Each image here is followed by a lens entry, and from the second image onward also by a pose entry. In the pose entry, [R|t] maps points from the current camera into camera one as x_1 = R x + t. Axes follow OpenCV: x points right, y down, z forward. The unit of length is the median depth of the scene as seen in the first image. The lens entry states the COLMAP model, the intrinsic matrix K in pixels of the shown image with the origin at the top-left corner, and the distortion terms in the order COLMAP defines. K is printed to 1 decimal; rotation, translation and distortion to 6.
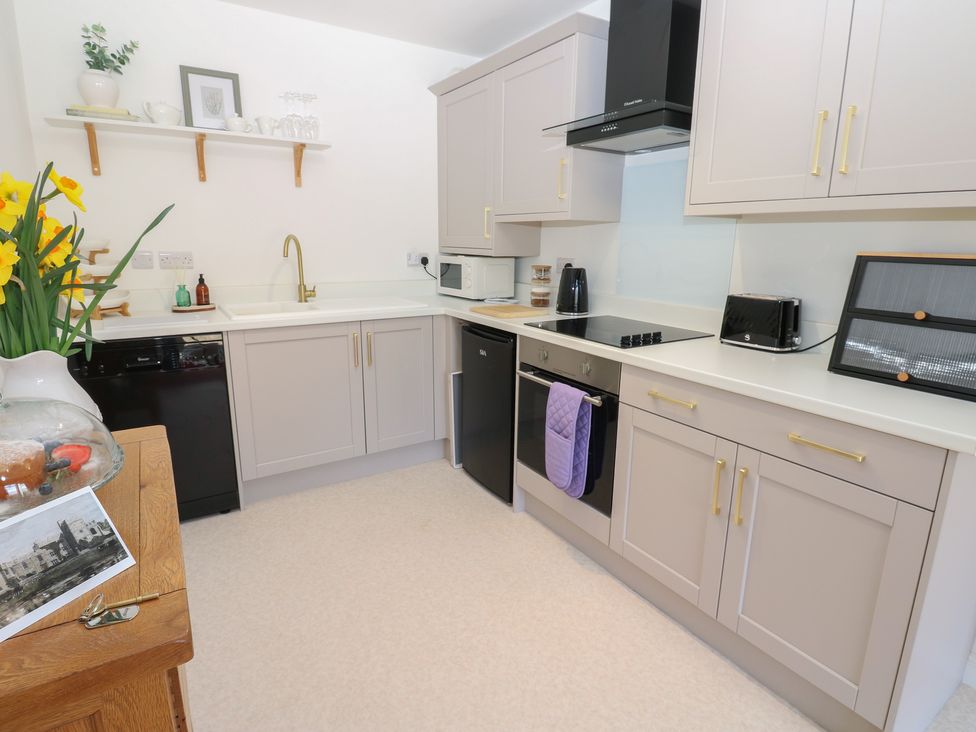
lens RADIAL K [[524.9, 0, 491.9], [0, 524.9, 354.1], [0, 0, 1]] dist [-0.000754, -0.012765]
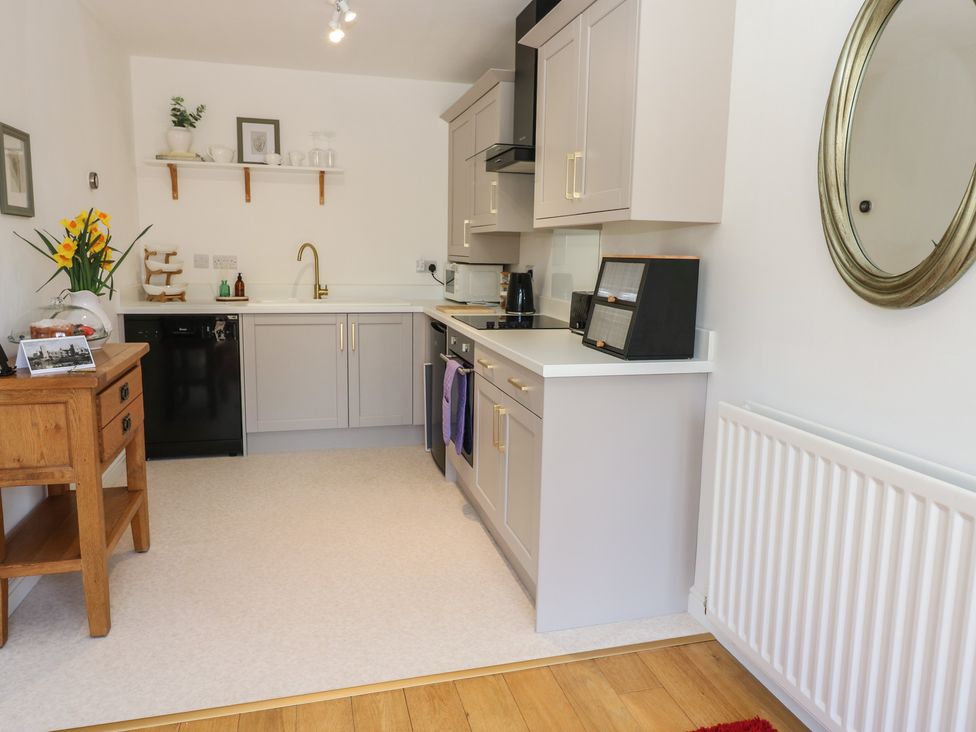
lens RADIAL K [[702.2, 0, 500.5], [0, 702.2, 352.5], [0, 0, 1]] dist [0.001614, -0.004018]
pose [[0.953426, 0.049644, -0.297513, 0.592253], [-0.072754, 0.995090, -0.067109, 0.113778], [0.292720, 0.085628, 0.952356, -0.449196]]
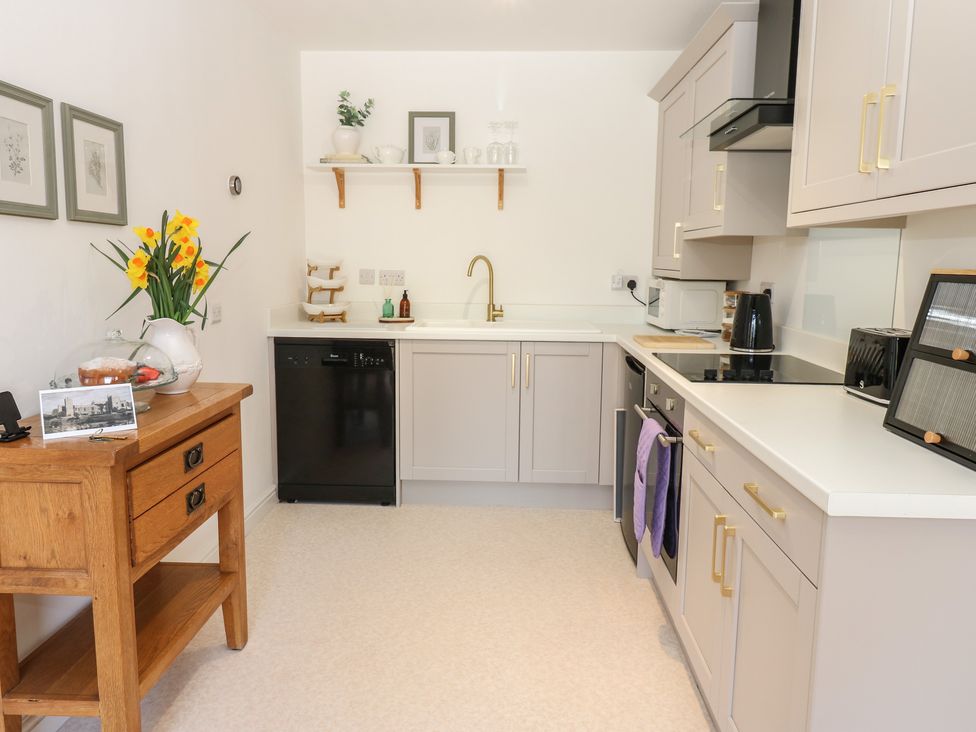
lens RADIAL K [[681.8, 0, 489.7], [0, 681.8, 347.3], [0, 0, 1]] dist [0.005935, 0.000639]
pose [[0.814120, 0.071706, -0.576252, 0.448569], [-0.127088, 0.990291, -0.056321, 0.027719], [0.566619, 0.119087, 0.815329, -0.072209]]
